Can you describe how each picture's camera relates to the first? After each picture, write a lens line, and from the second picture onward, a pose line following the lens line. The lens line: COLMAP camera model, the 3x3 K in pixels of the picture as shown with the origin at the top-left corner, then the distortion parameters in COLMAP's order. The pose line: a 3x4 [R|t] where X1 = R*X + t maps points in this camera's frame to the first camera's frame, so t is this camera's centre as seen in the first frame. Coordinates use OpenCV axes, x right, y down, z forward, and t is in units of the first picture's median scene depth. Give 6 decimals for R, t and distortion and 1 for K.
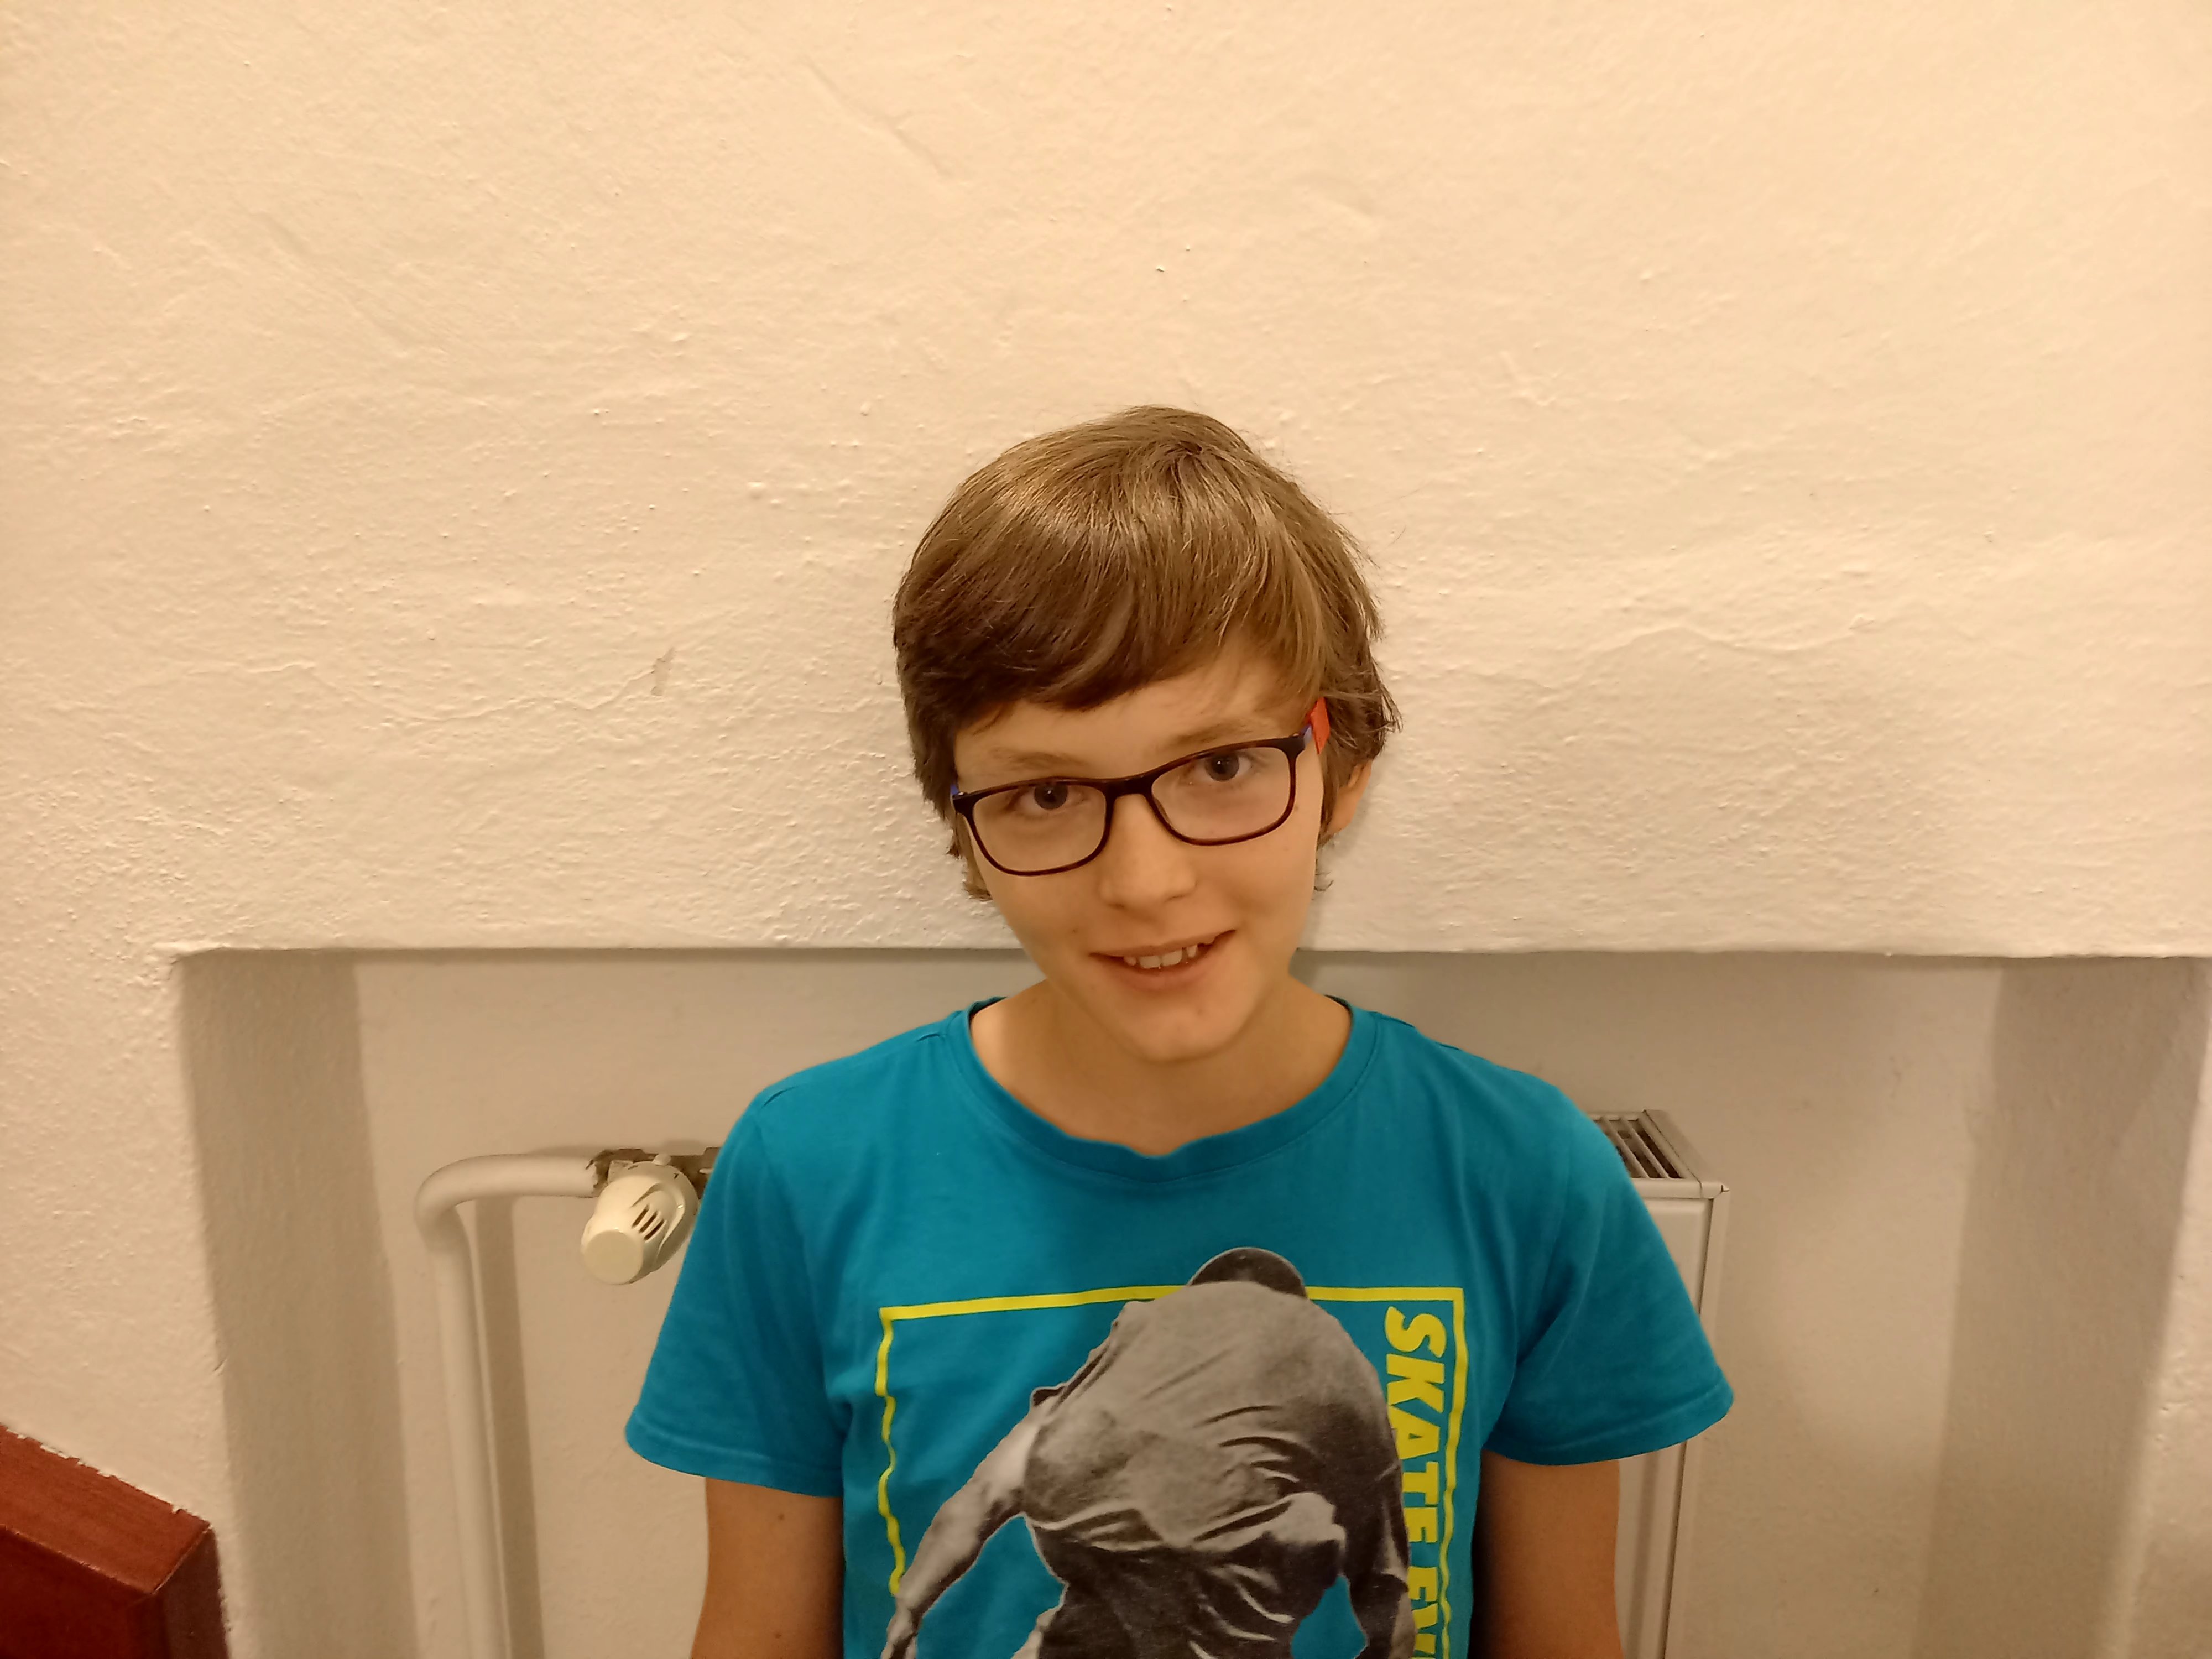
lens RADIAL K [[1621.9, 0, 1112.6], [0, 1621.9, 833.8], [0, 0, 1]] dist [0.055104, -0.057419]
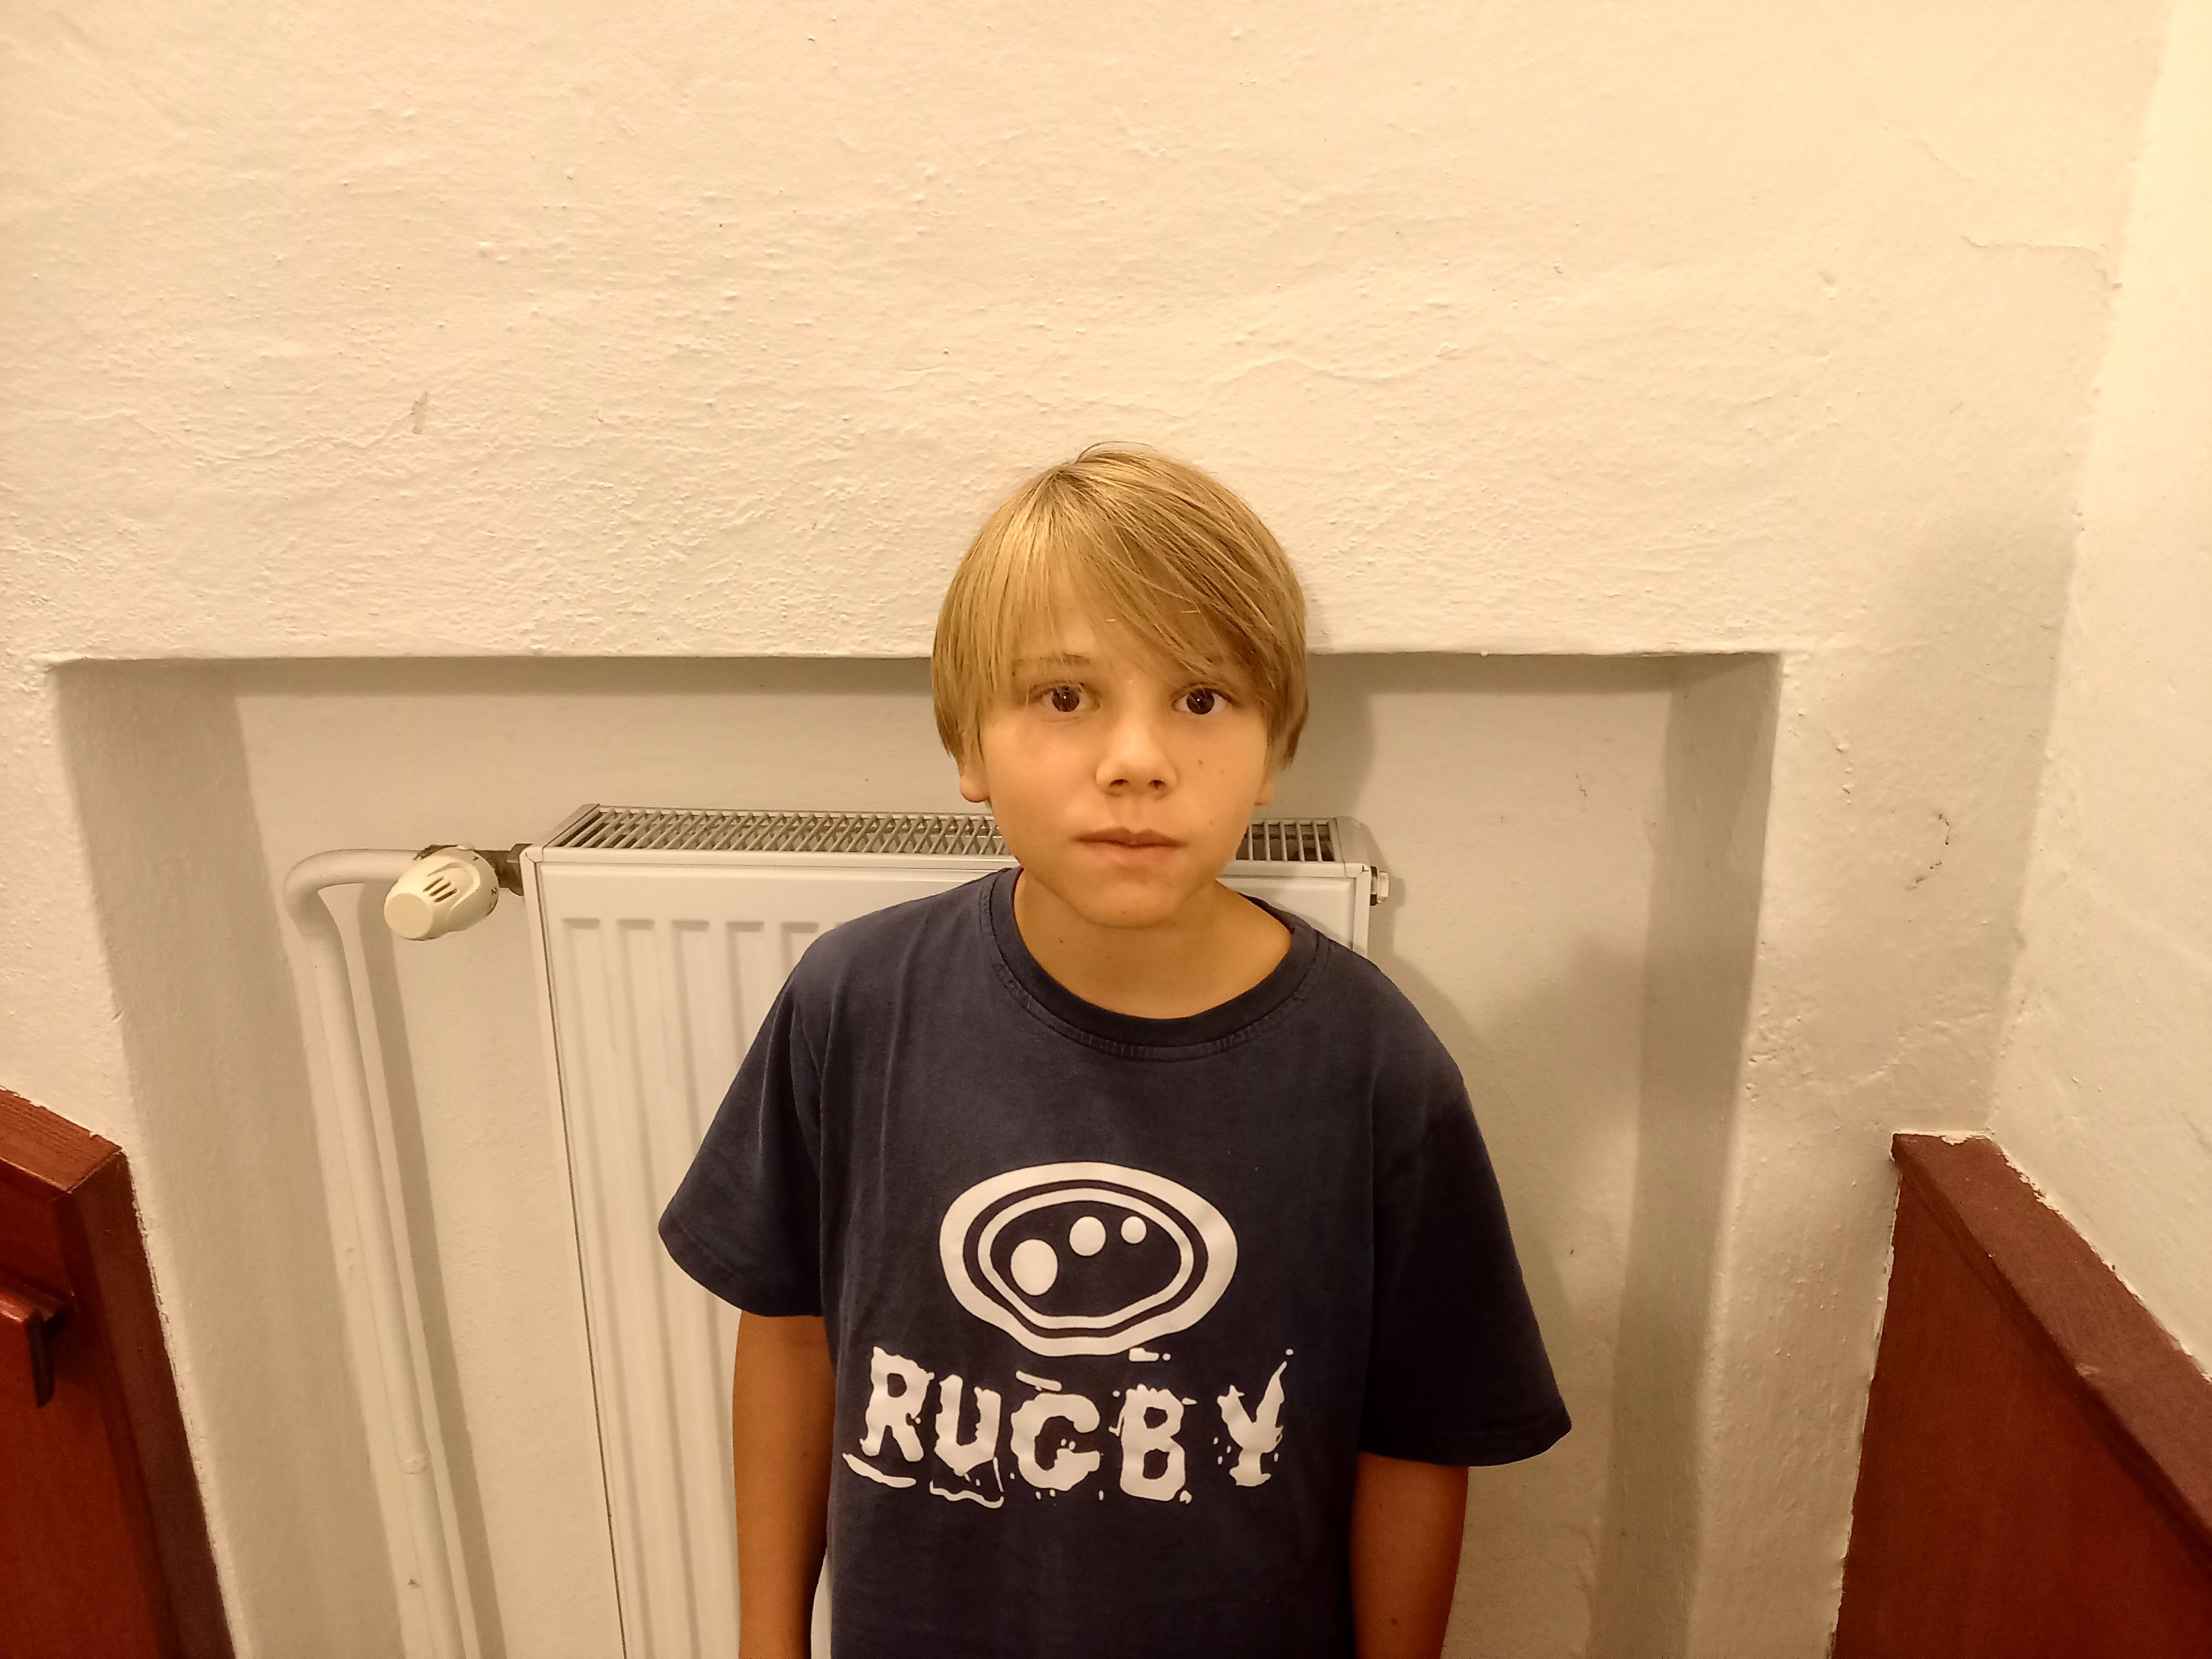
lens RADIAL K [[1621.9, 0, 1114.6], [0, 1621.9, 833.0], [0, 0, 1]] dist [0.055104, -0.057419]
pose [[0.997722, 0.000473, -0.067455, 0.301120], [0.004818, 0.996922, 0.078254, 0.111597], [0.067284, -0.078401, 0.994649, -0.157452]]
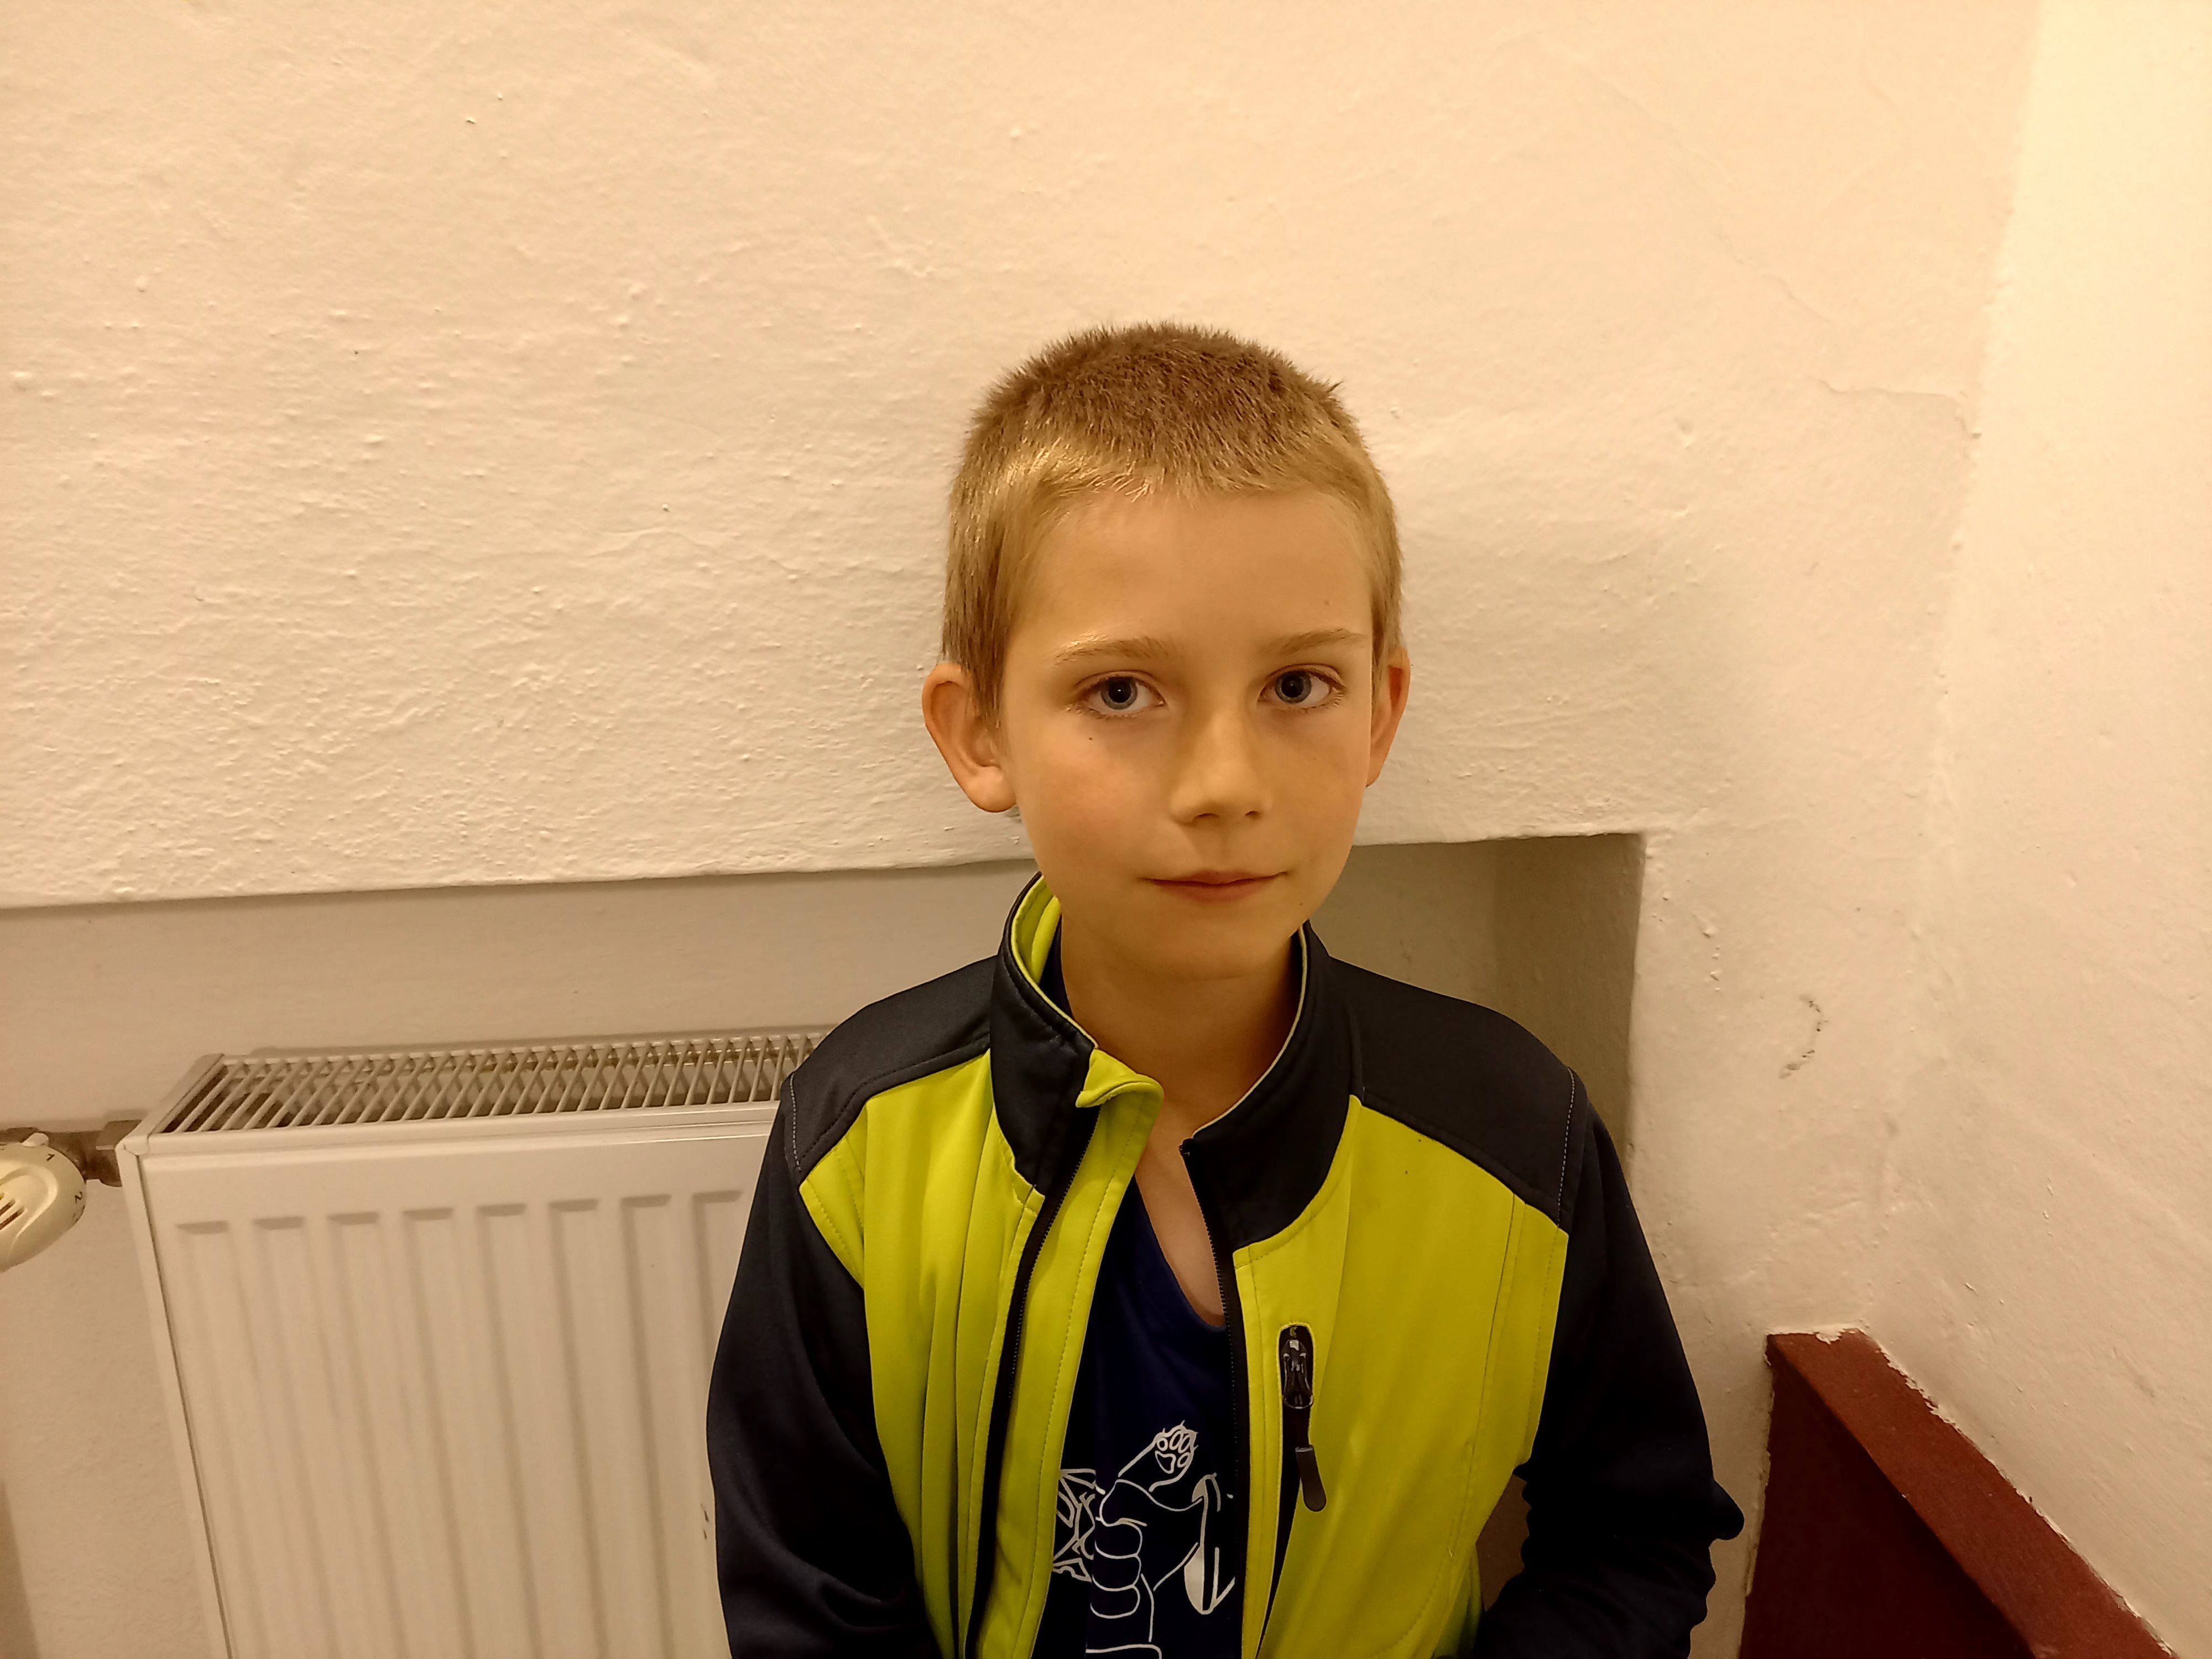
lens RADIAL K [[1621.9, 0, 1106.4], [0, 1621.9, 831.8], [0, 0, 1]] dist [0.055104, -0.057419]
pose [[0.992165, -0.049426, 0.114744, 0.237664], [0.041867, 0.996849, 0.067379, -0.006331], [-0.117712, -0.062047, 0.991107, 0.049056]]
